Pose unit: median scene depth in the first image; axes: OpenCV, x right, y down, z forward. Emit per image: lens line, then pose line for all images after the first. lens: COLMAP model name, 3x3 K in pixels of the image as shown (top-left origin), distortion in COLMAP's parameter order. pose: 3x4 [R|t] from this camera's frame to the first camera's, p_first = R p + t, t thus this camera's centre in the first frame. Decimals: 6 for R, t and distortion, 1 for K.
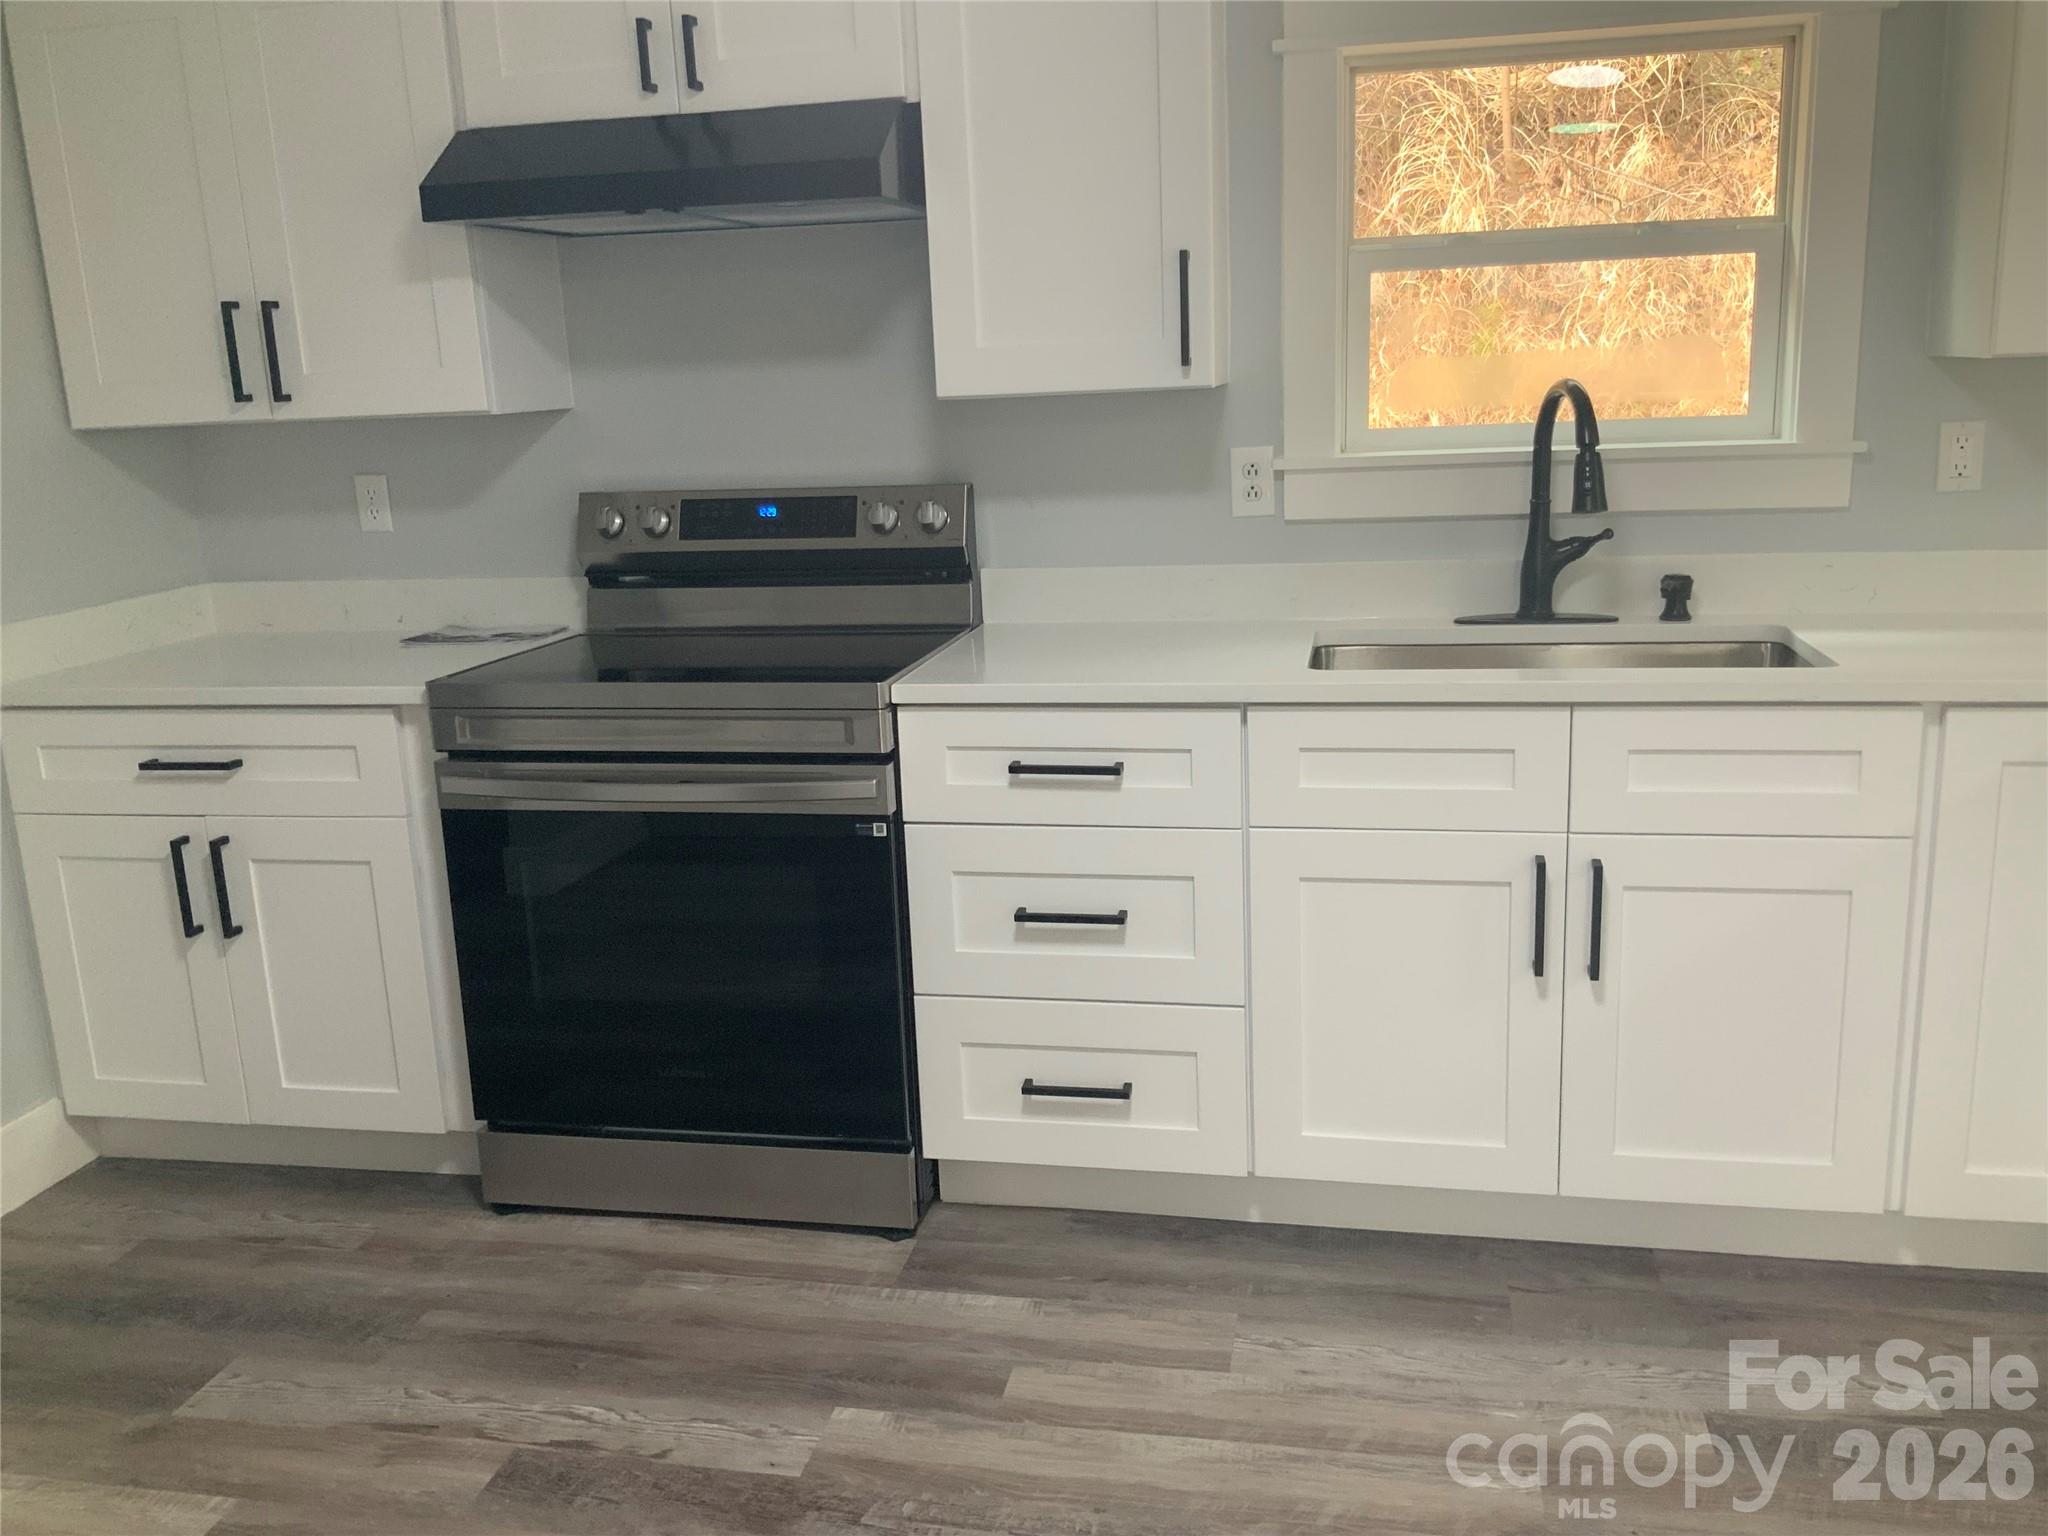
lens RADIAL K [[1702.7, 0, 1024.0], [0, 1702.7, 768.0], [0, 0, 1]] dist [0.080587, -0.170482]
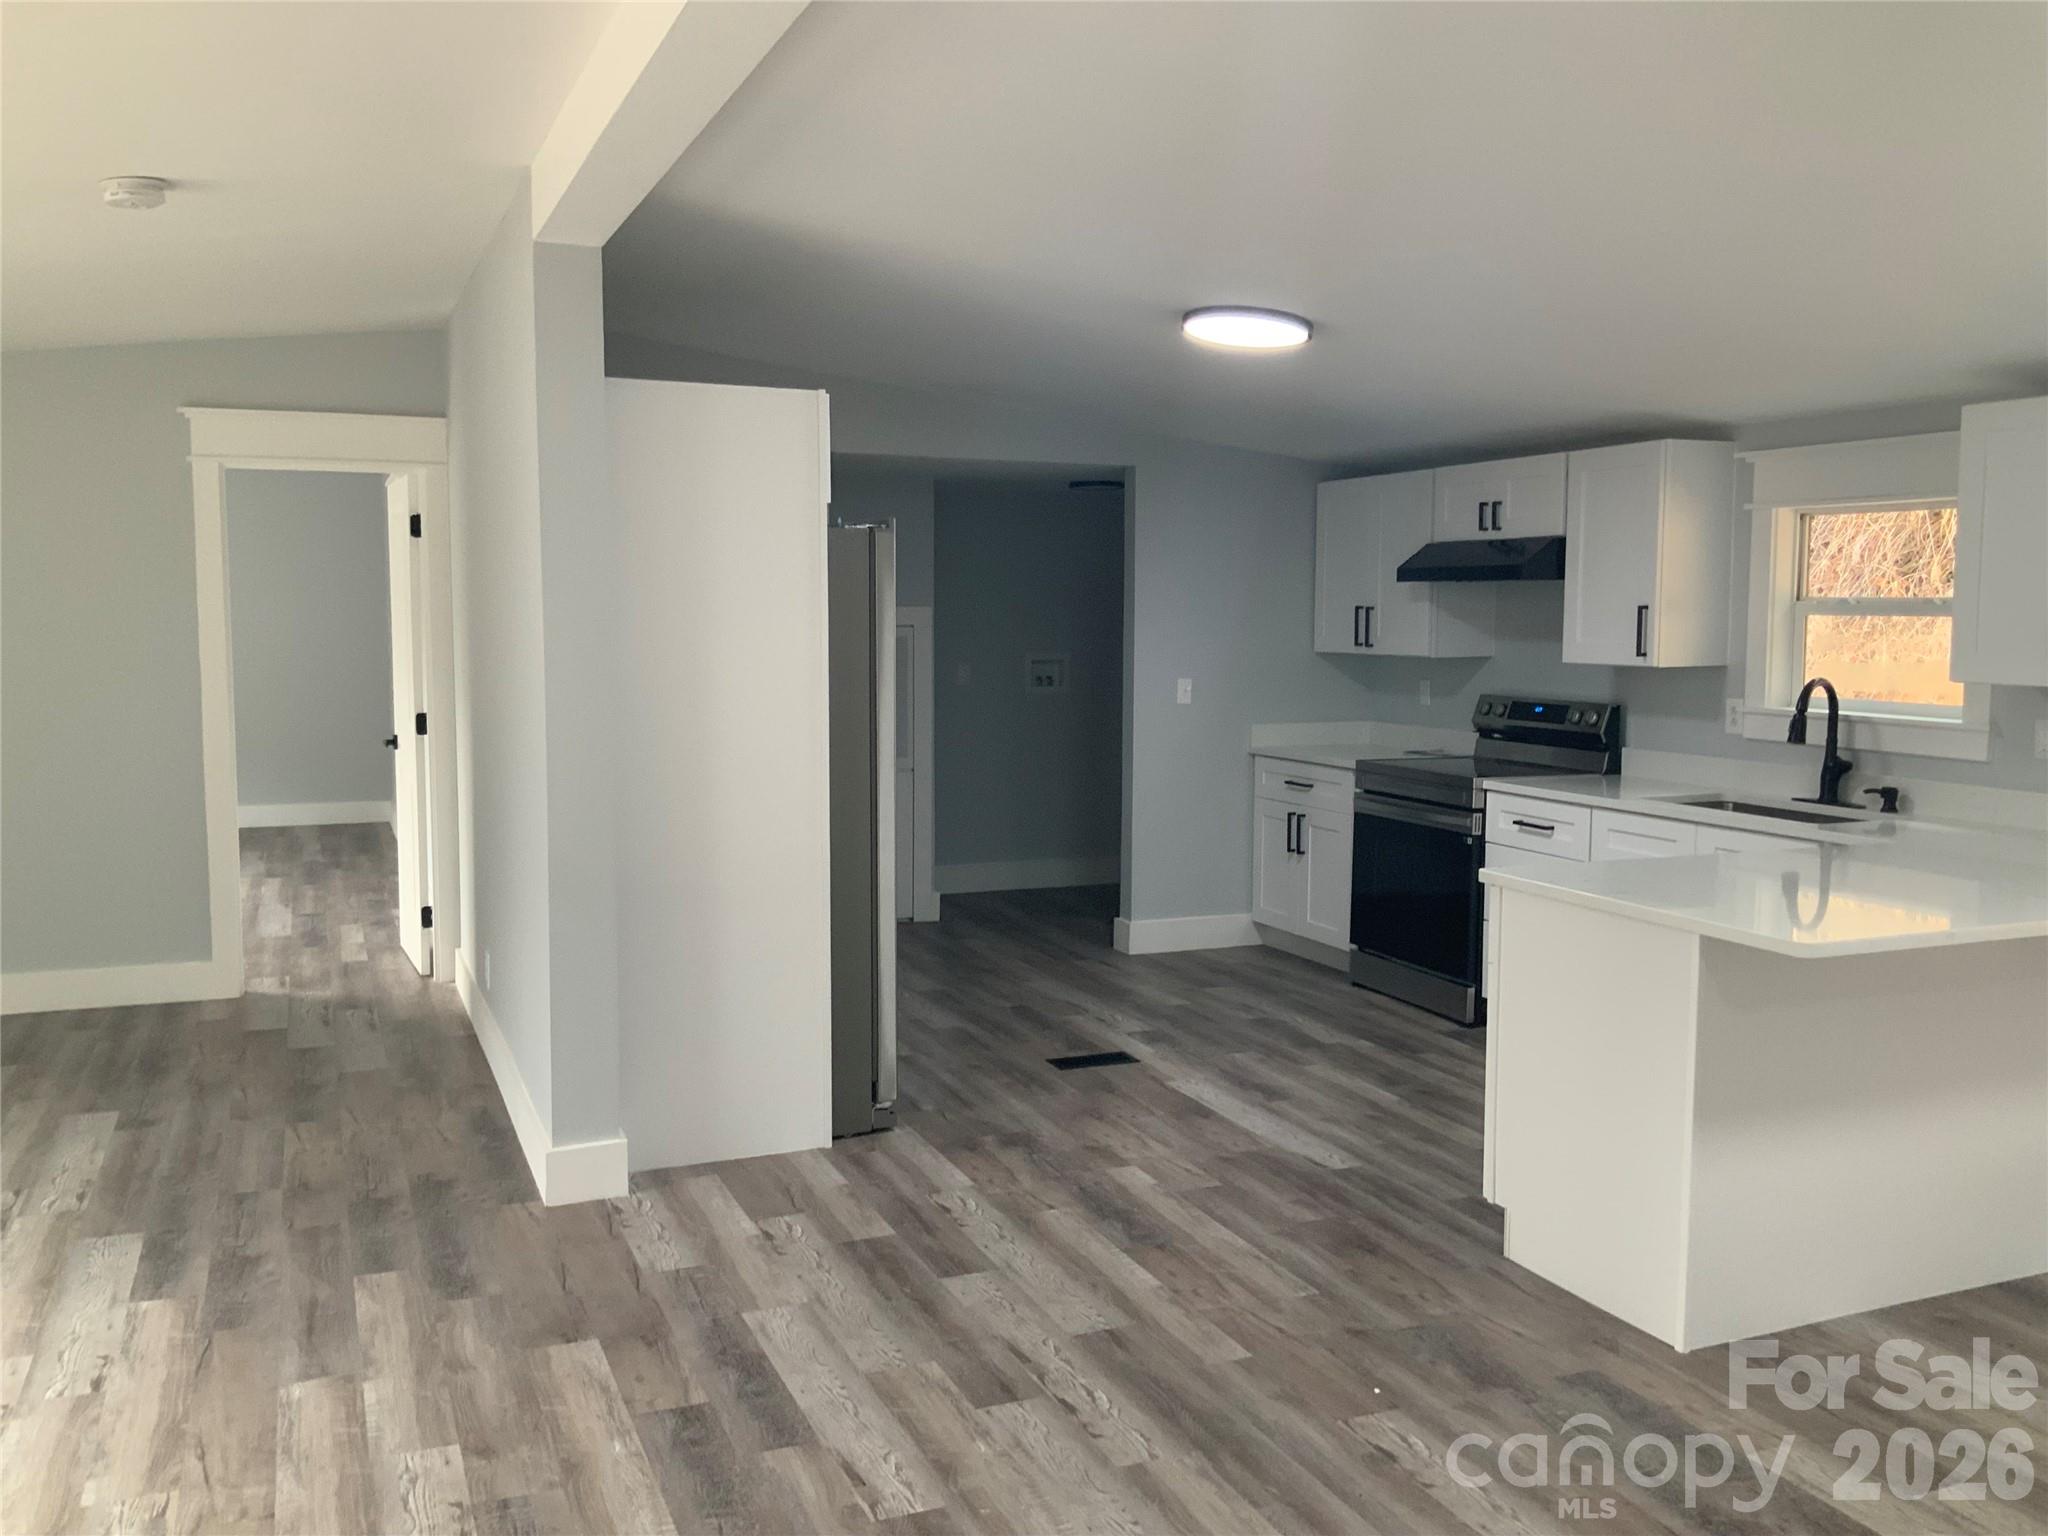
lens RADIAL K [[1702.7, 0, 1024.0], [0, 1702.7, 768.0], [0, 0, 1]] dist [0.080587, -0.170482]
pose [[0.564318, 0.120326, -0.816742, 1.342254], [-0.221601, 0.975092, -0.009457, 0.089218], [0.795260, 0.186327, 0.576926, -0.784995]]
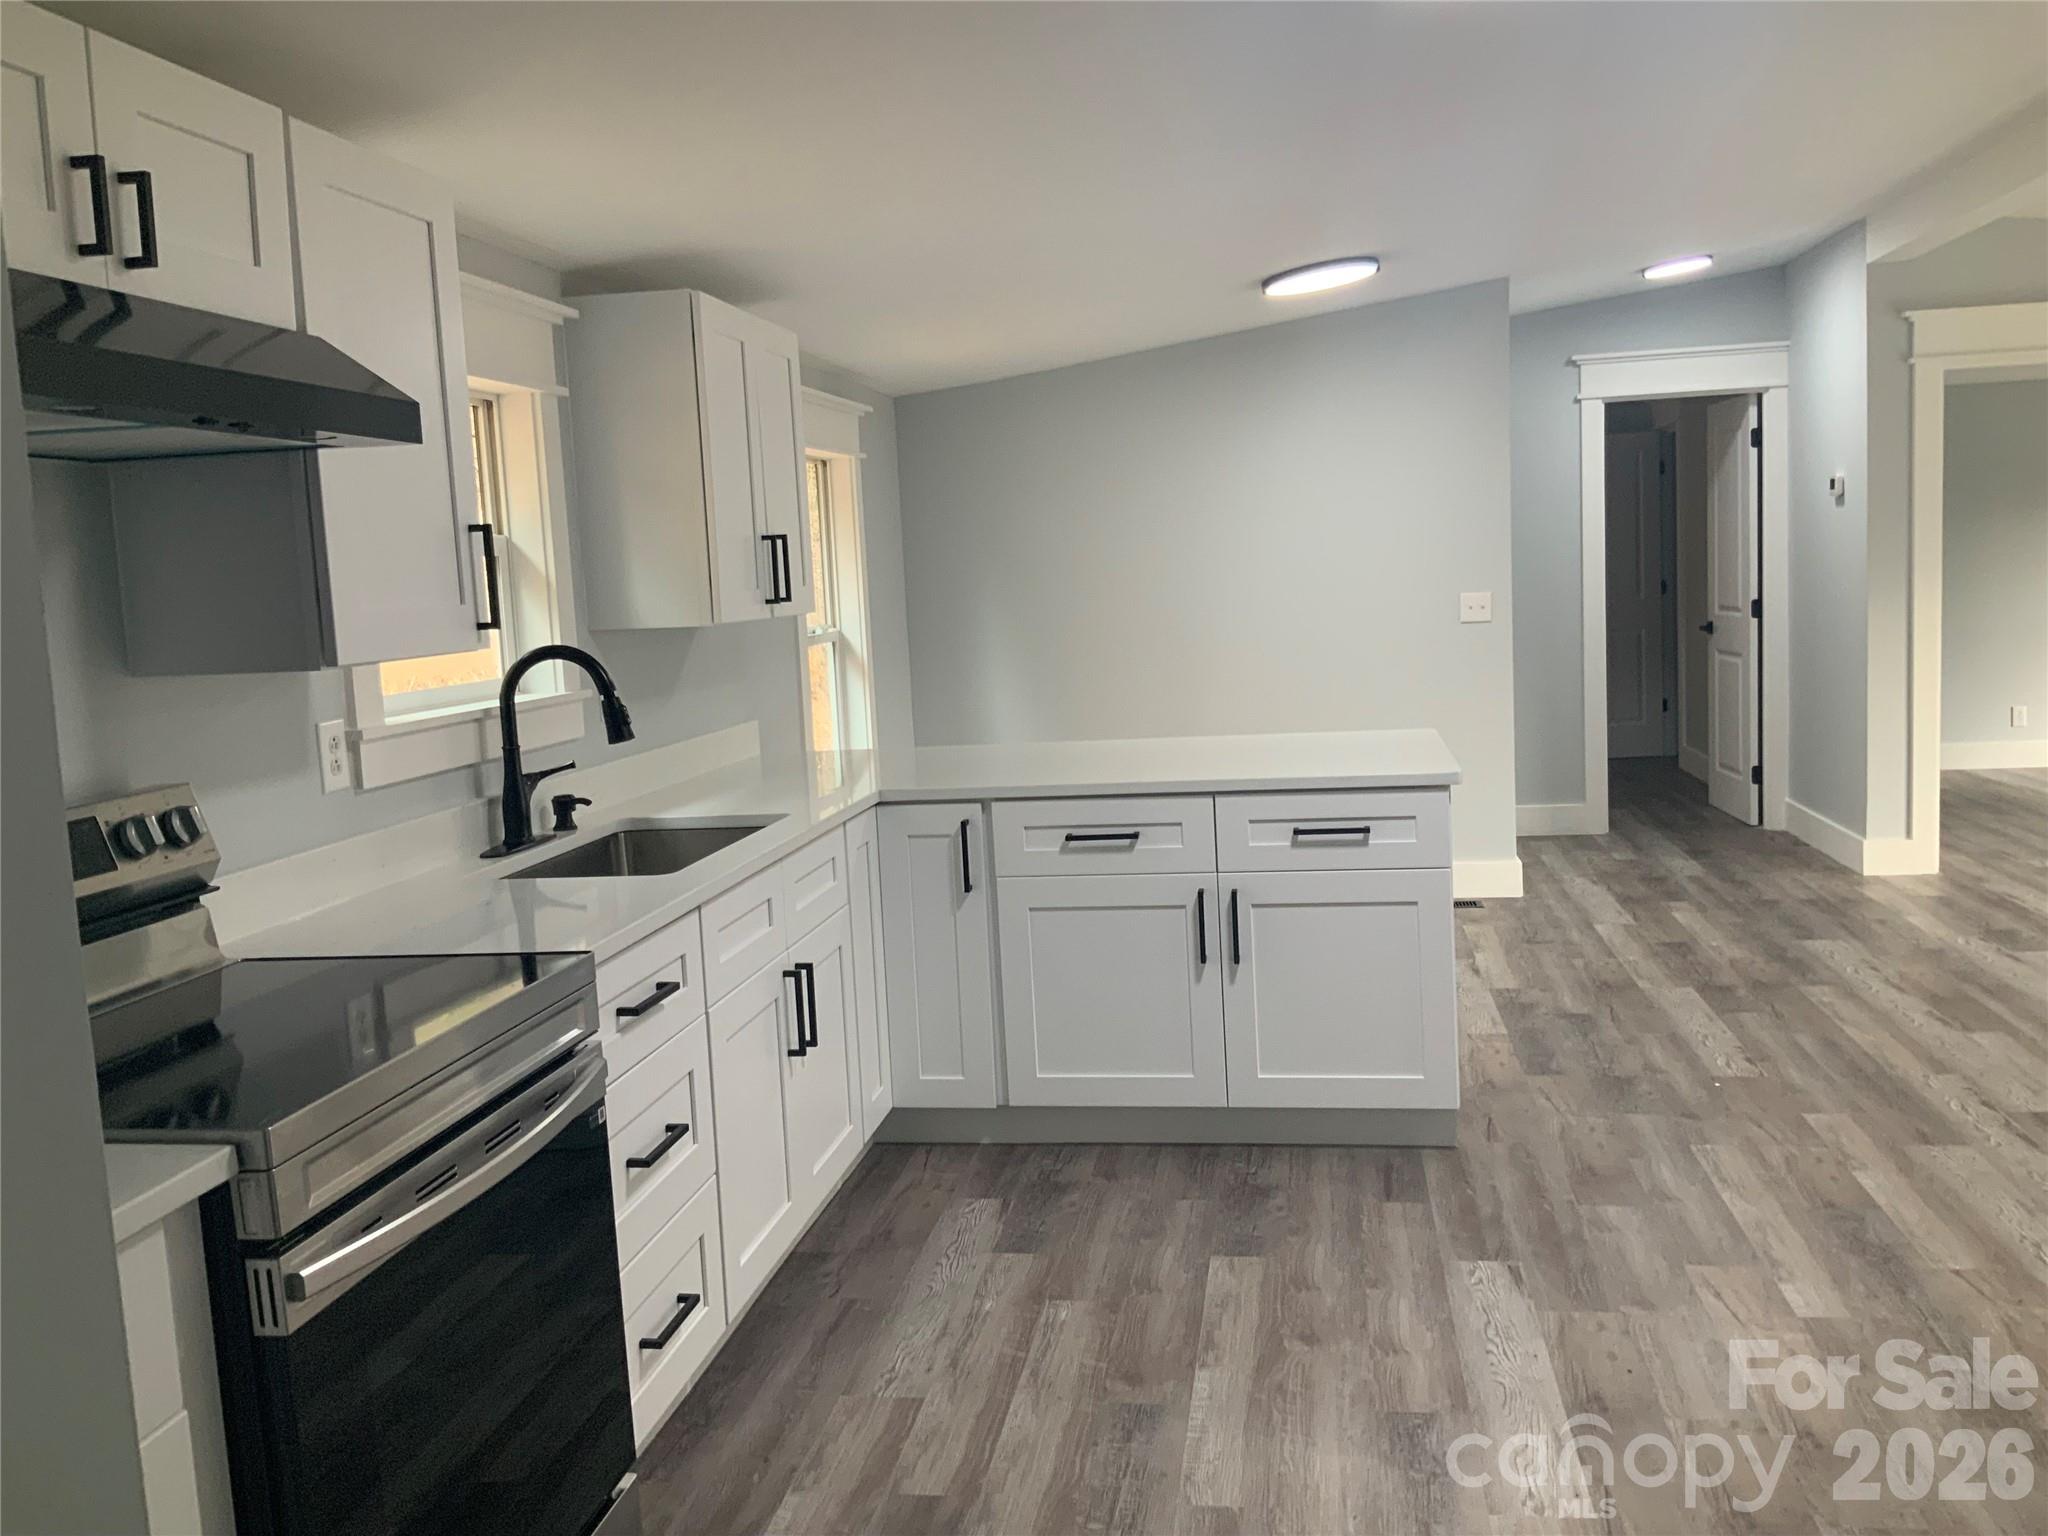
lens RADIAL K [[1702.7, 0, 1024.0], [0, 1702.7, 768.0], [0, 0, 1]] dist [0.080587, -0.170482]
pose [[-0.031788, -0.076758, 0.996543, -0.898836], [0.285988, 0.954662, 0.082654, -0.136783], [-0.957706, 0.287627, -0.008395, 0.671672]]
